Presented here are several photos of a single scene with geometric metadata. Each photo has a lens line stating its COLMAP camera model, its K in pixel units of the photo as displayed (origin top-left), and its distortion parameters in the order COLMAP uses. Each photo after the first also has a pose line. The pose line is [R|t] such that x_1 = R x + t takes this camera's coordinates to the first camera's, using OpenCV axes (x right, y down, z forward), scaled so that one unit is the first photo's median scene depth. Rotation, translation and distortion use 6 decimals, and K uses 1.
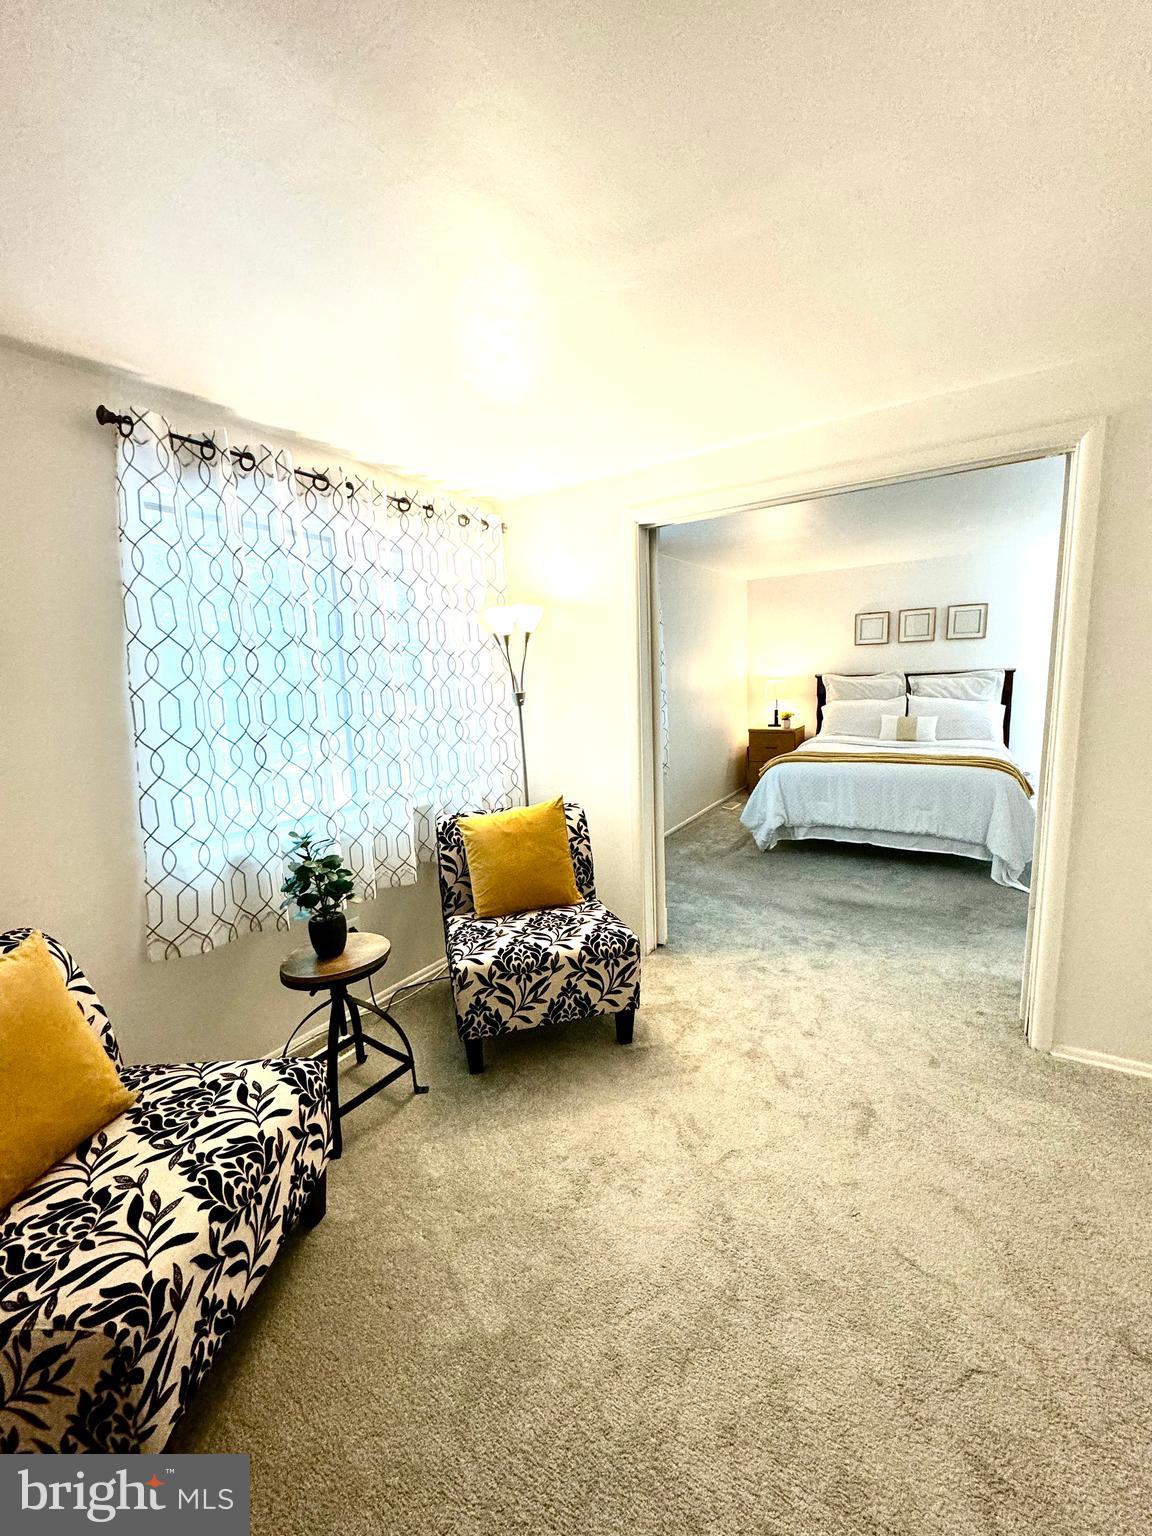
lens RADIAL K [[616.2, 0, 576.0], [0, 616.2, 768.0], [0, 0, 1]] dist [-0.000856, 0.000012]
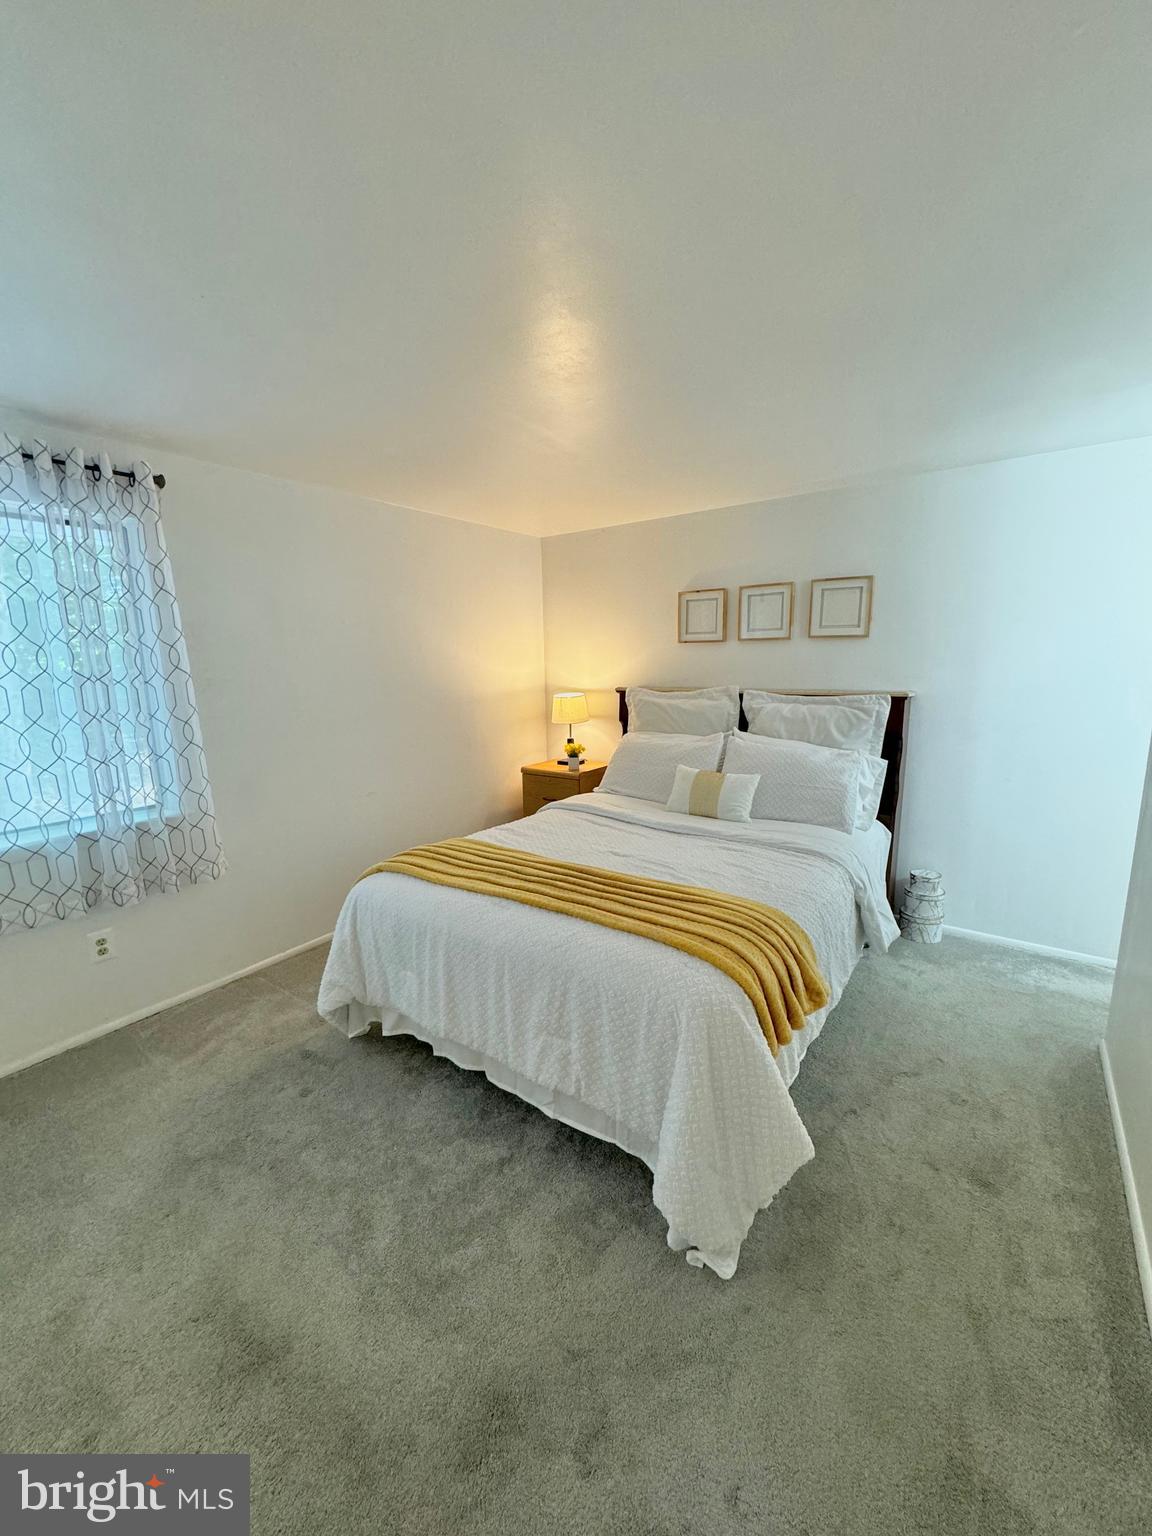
lens RADIAL K [[616.2, 0, 576.0], [0, 616.2, 768.0], [0, 0, 1]] dist [-0.000856, 0.000012]
pose [[0.998273, 0.036519, -0.046005, 0.416127], [-0.035342, 0.999033, 0.026135, -0.092632], [0.046915, -0.024464, 0.998599, 0.402855]]
